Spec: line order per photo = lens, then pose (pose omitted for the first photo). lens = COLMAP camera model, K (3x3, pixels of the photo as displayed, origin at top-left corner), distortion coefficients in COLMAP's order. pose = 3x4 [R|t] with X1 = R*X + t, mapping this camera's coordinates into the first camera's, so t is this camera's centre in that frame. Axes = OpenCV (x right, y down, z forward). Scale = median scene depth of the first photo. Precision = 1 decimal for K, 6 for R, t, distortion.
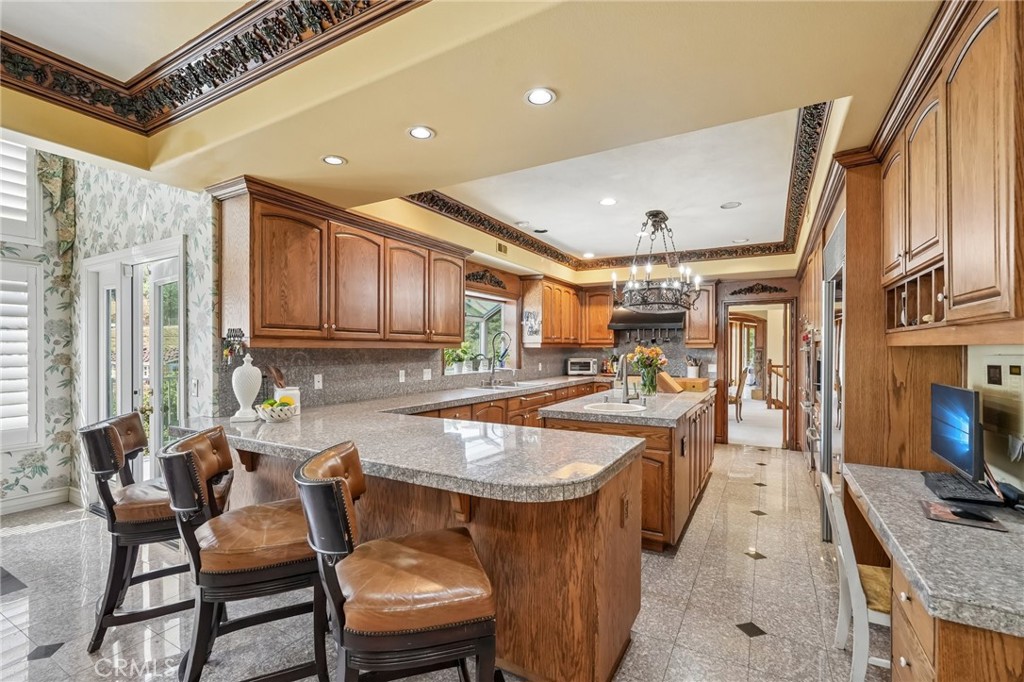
lens RADIAL K [[452.7, 0, 511.7], [0, 452.7, 346.4], [0, 0, 1]] dist [-0.006172, 0.000062]
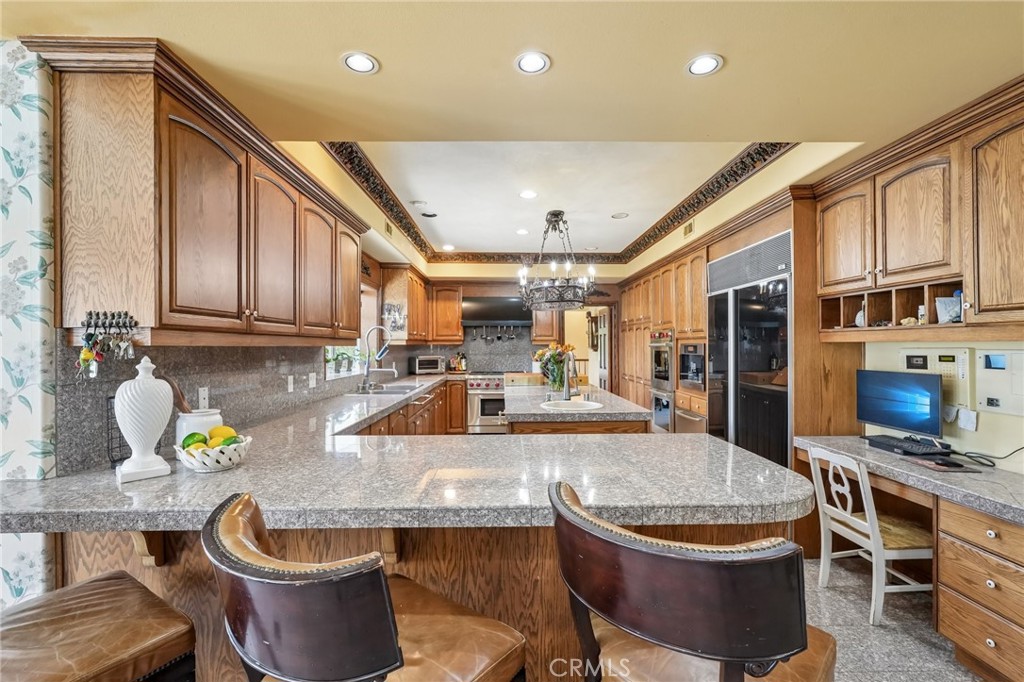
lens RADIAL K [[451.8, 0, 512.0], [0, 451.8, 341.0], [0, 0, 1]] dist [-0.009851, 0.006283]
pose [[0.859006, 0.000225, 0.511965, -0.396539], [0.002487, 0.999986, -0.004612, -0.000228], [-0.511959, 0.005235, 0.858994, 0.233541]]
